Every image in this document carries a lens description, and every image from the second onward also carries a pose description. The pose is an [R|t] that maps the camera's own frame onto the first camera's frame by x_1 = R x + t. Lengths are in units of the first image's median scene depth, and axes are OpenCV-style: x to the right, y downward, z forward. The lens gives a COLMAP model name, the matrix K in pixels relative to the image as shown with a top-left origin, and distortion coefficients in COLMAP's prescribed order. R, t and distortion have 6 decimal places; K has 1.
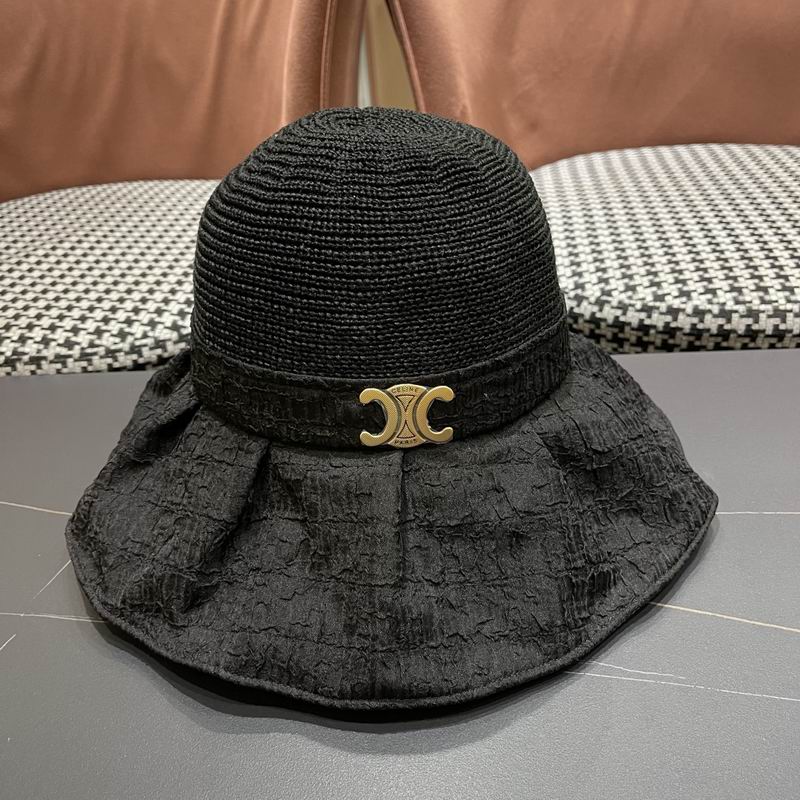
lens RADIAL K [[827.4, 0, 402.8], [0, 827.4, 411.2], [0, 0, 1]] dist [0.010596, 0.000000]
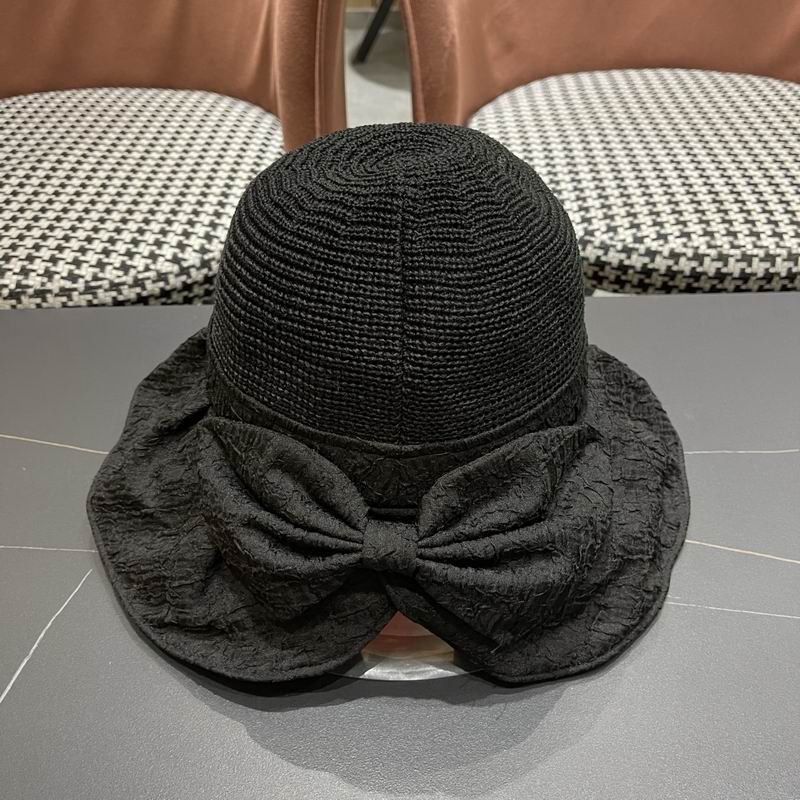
lens RADIAL K [[827.4, 0, 400.3], [0, 827.4, 420.6], [0, 0, 1]] dist [0.010596, 0.000000]
pose [[0.996002, -0.005149, 0.089180, -0.092805], [-0.007952, 0.989263, 0.145931, -0.057872], [-0.088974, -0.146057, 0.985267, -0.063331]]
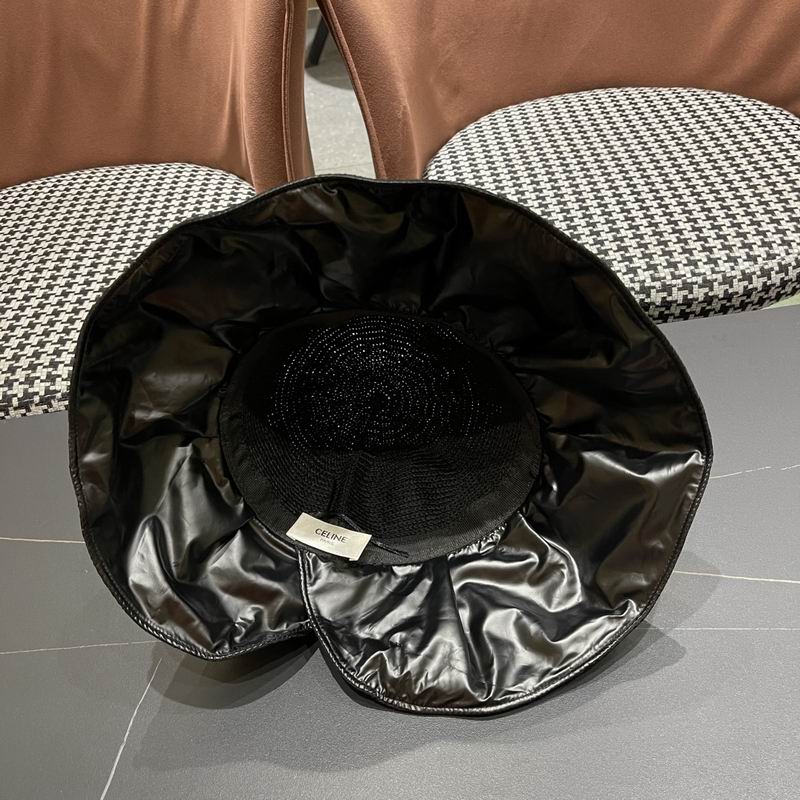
lens RADIAL K [[827.4, 0, 407.6], [0, 827.4, 408.8], [0, 0, 1]] dist [0.010596, 0.000000]
pose [[0.986255, -0.129798, 0.102238, -0.098753], [0.110248, 0.977850, 0.177915, -0.191533], [-0.123067, -0.164198, 0.978720, -0.172255]]
